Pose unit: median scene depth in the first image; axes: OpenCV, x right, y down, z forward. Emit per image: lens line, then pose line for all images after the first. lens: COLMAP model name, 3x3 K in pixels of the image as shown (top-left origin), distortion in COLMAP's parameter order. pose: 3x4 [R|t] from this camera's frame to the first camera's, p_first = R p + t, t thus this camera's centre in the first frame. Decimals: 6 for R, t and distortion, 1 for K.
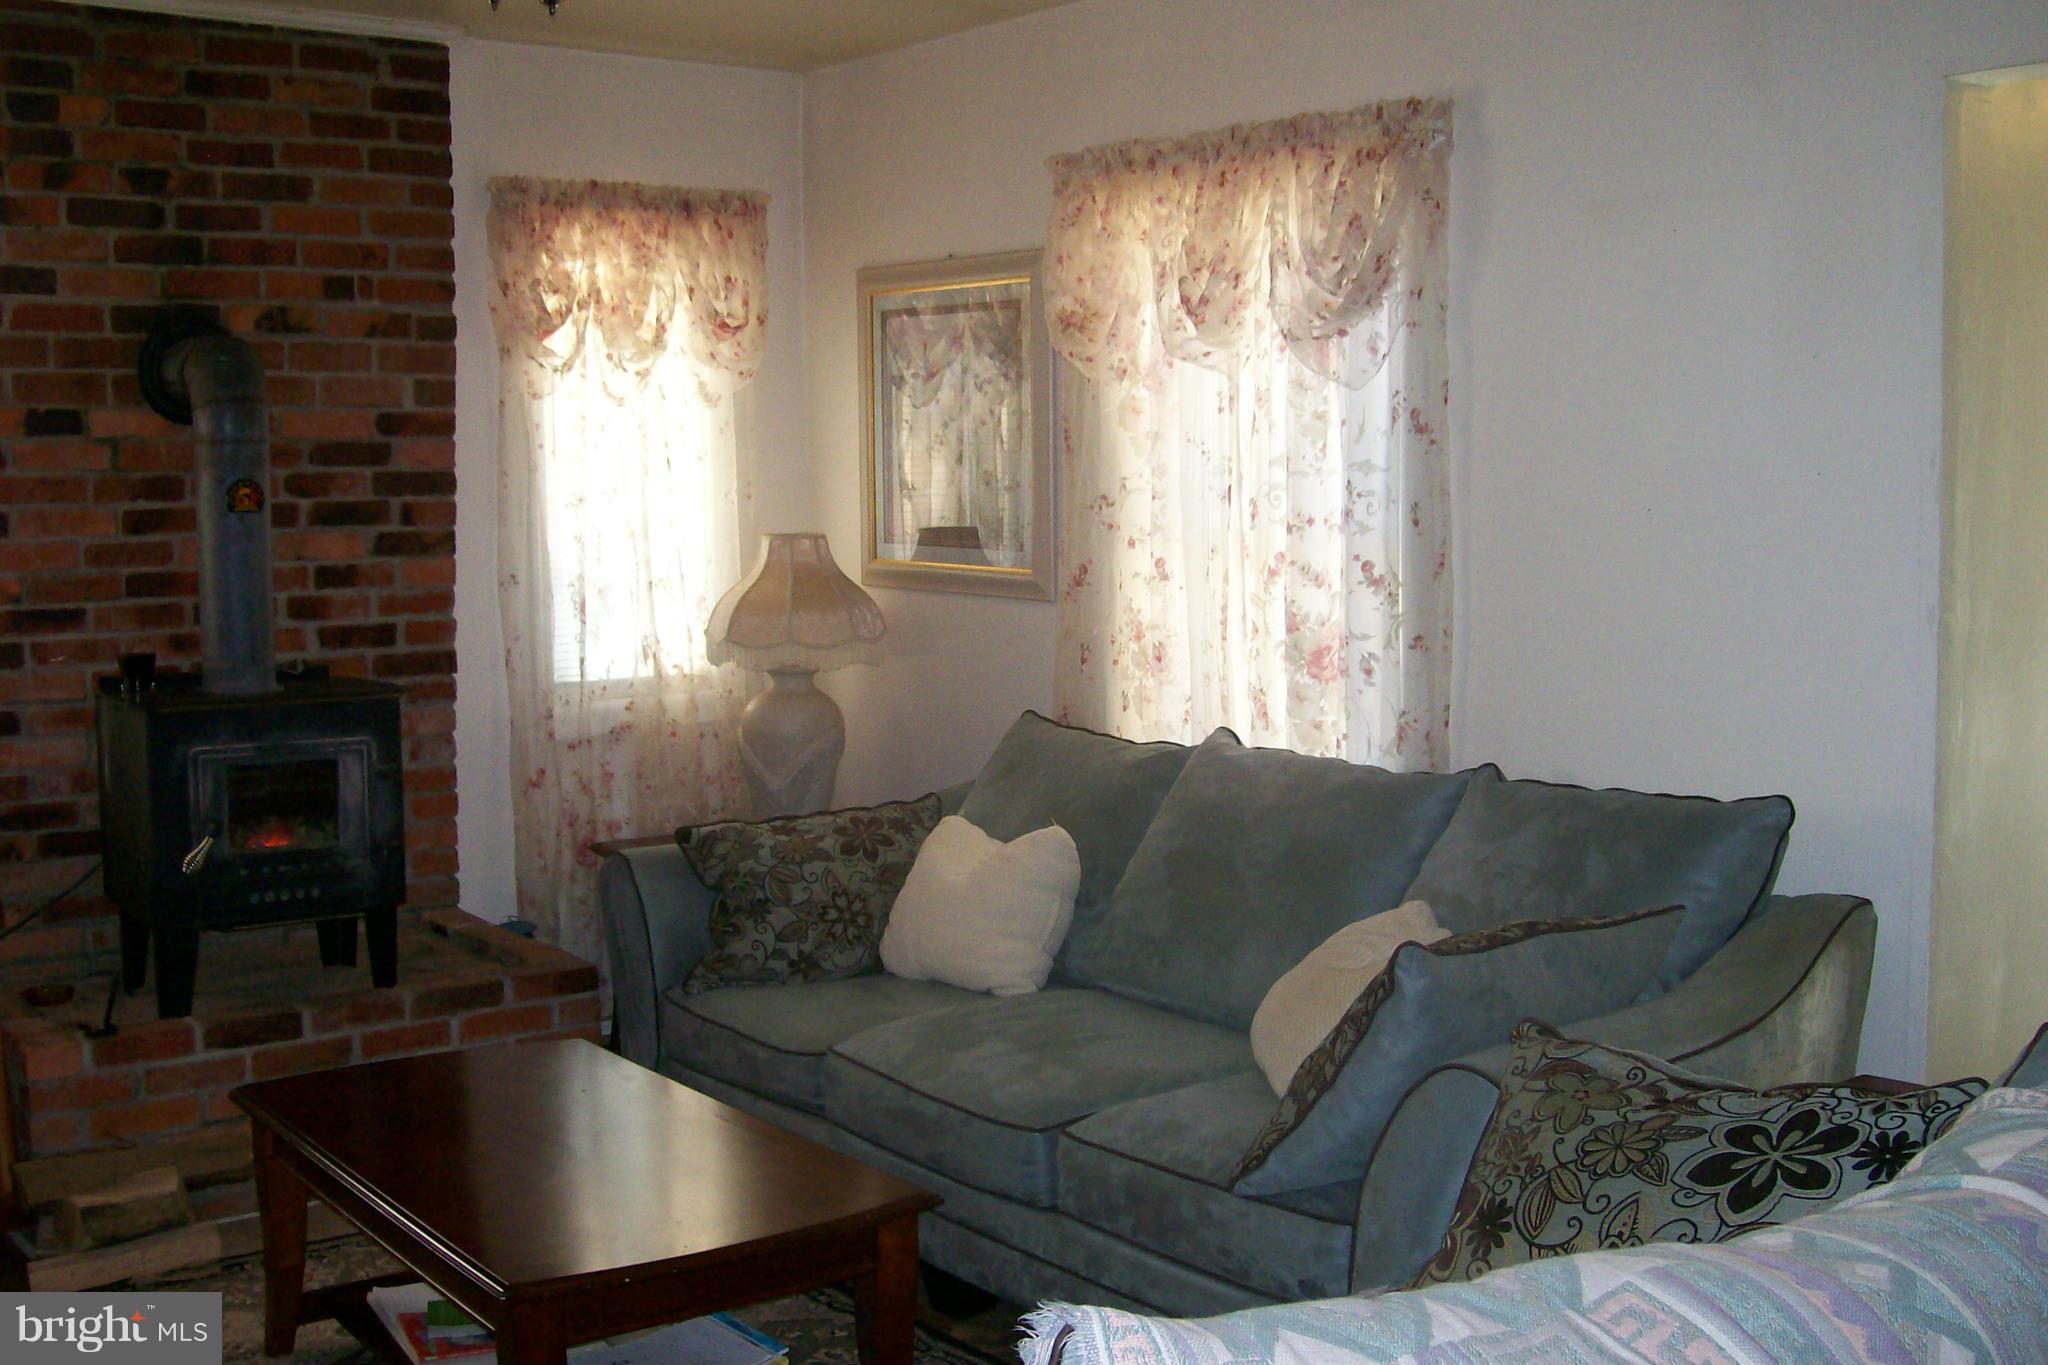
lens RADIAL K [[2226.2, 0, 992.8], [0, 2226.2, 665.4], [0, 0, 1]] dist [-0.135061, 0.000000]
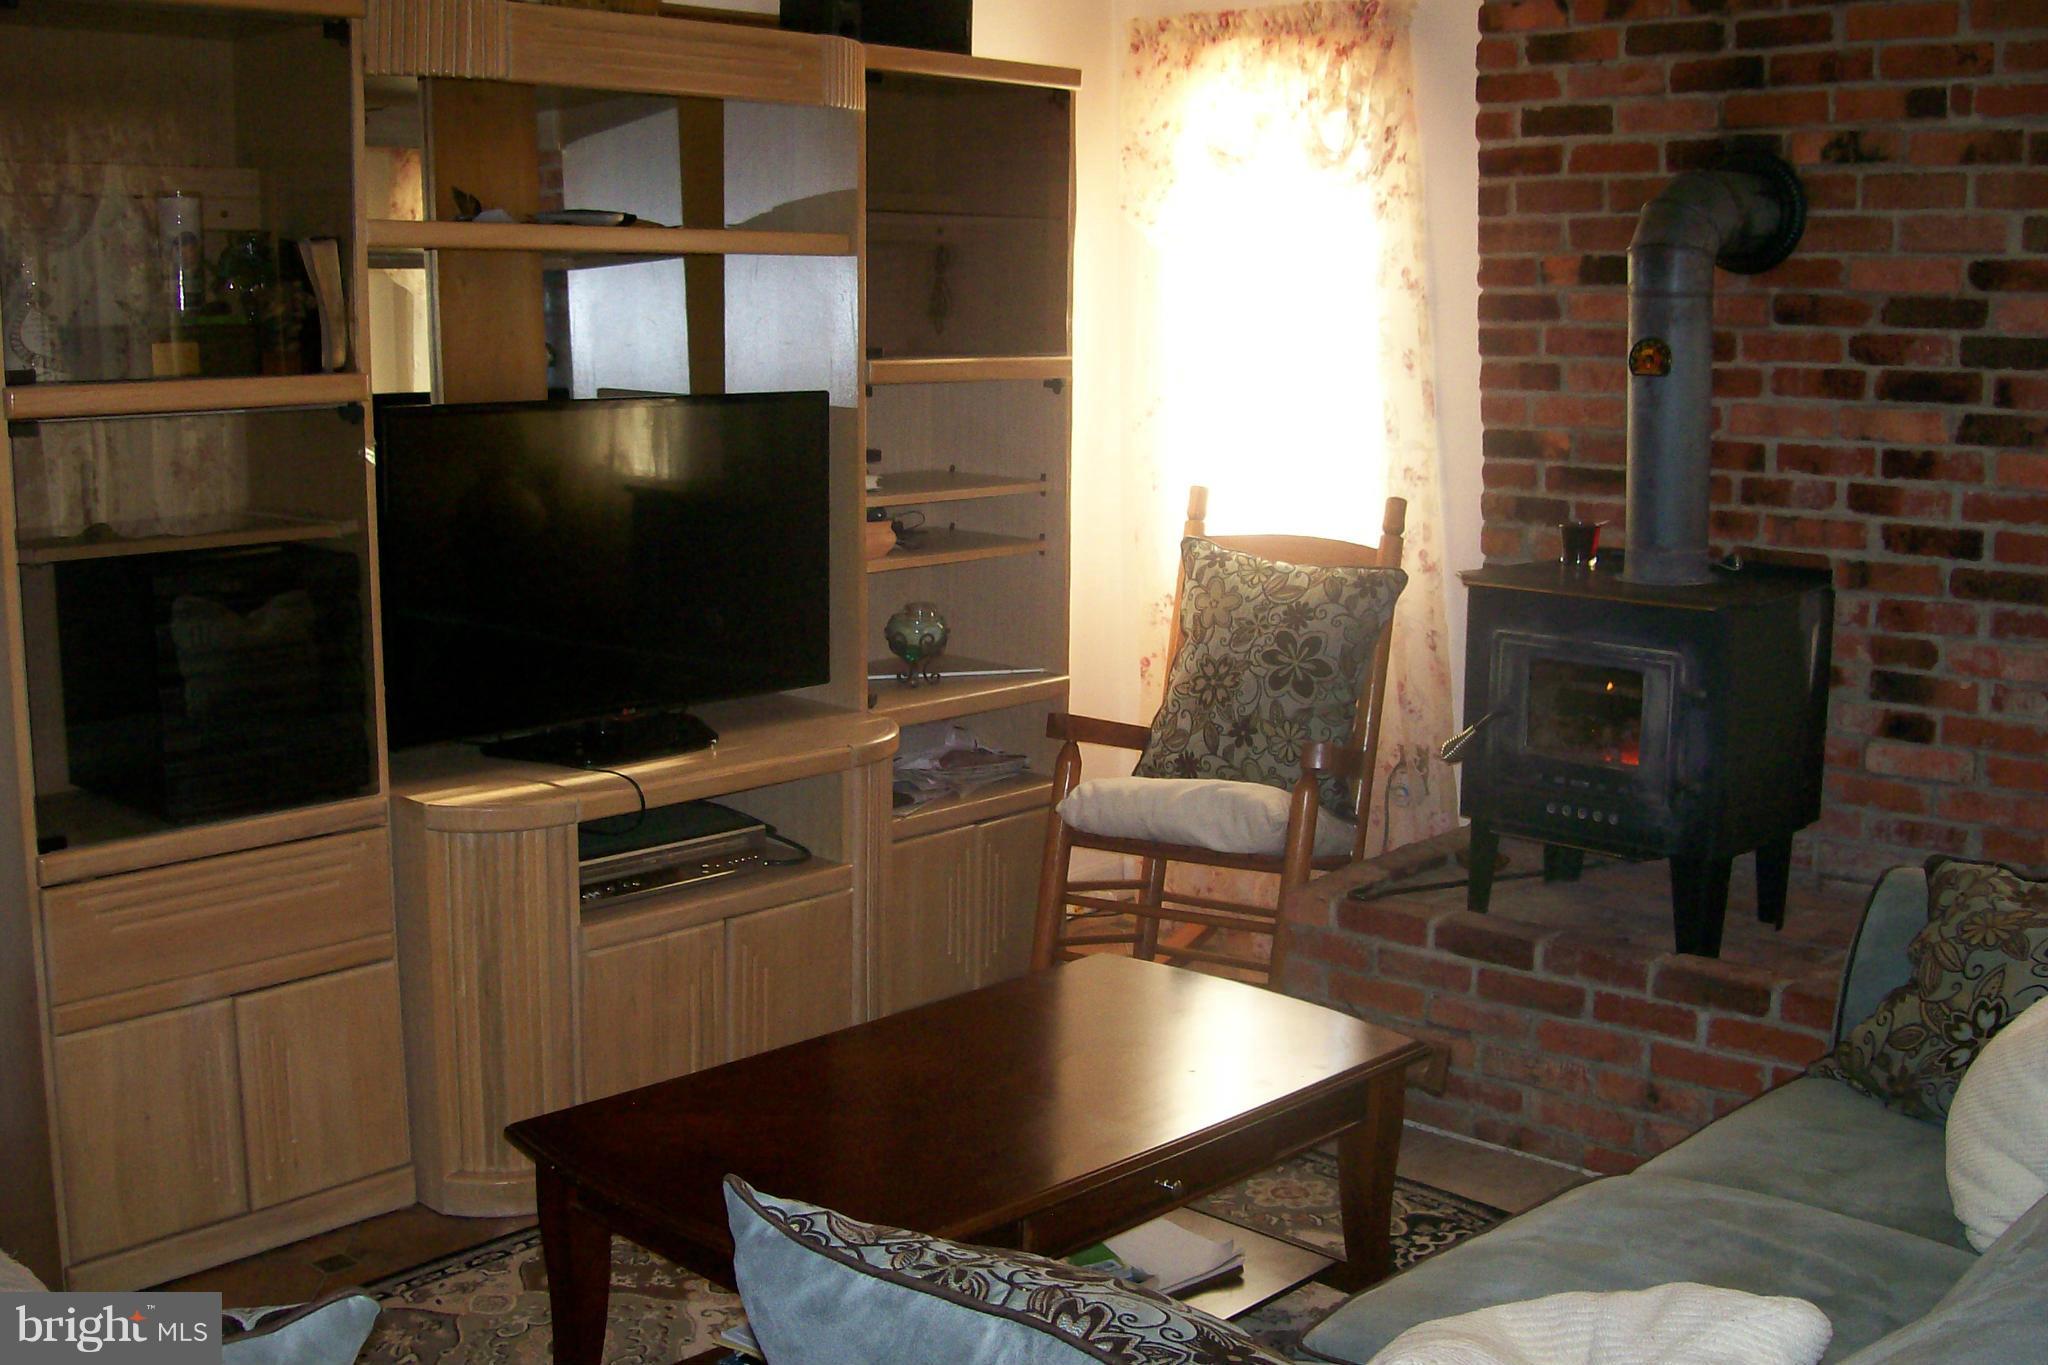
lens RADIAL K [[2226.2, 0, 1060.5], [0, 2226.2, 638.2], [0, 0, 1]] dist [-0.135061, 0.000000]
pose [[0.192306, 0.152833, -0.969361, 0.442987], [-0.088864, 0.986452, 0.137899, -0.062350], [0.977303, 0.059622, 0.203282, 0.557360]]
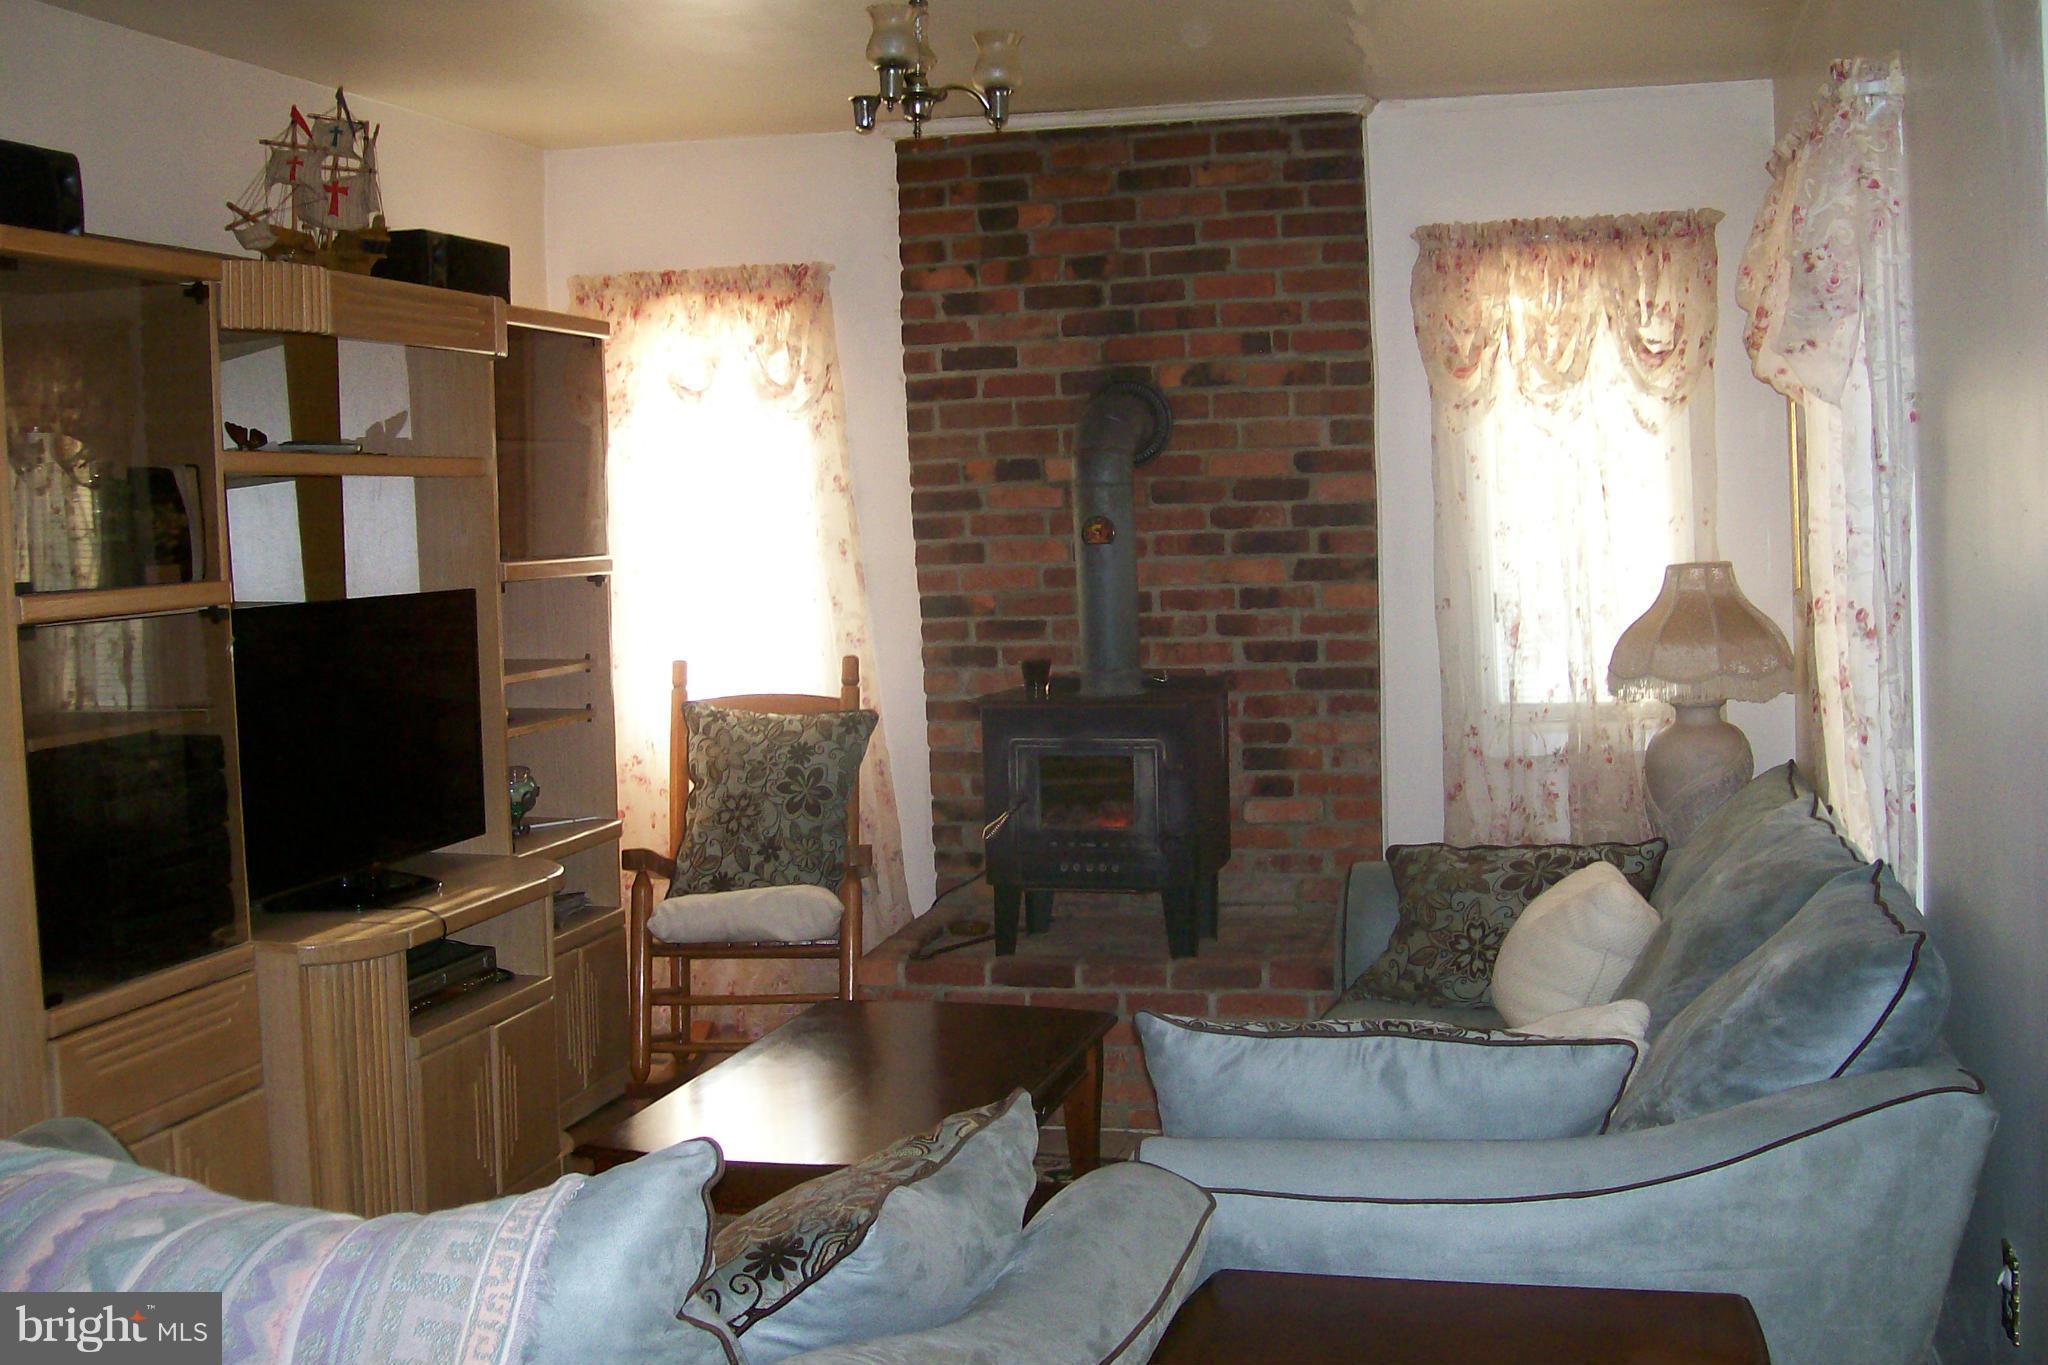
lens RADIAL K [[2226.2, 0, 1042.5], [0, 2226.2, 663.9], [0, 0, 1]] dist [-0.135061, 0.000000]
pose [[0.633650, 0.040620, -0.772553, 0.536120], [-0.038614, 0.999037, 0.020858, -0.027186], [0.772656, 0.016614, 0.634608, 0.194847]]
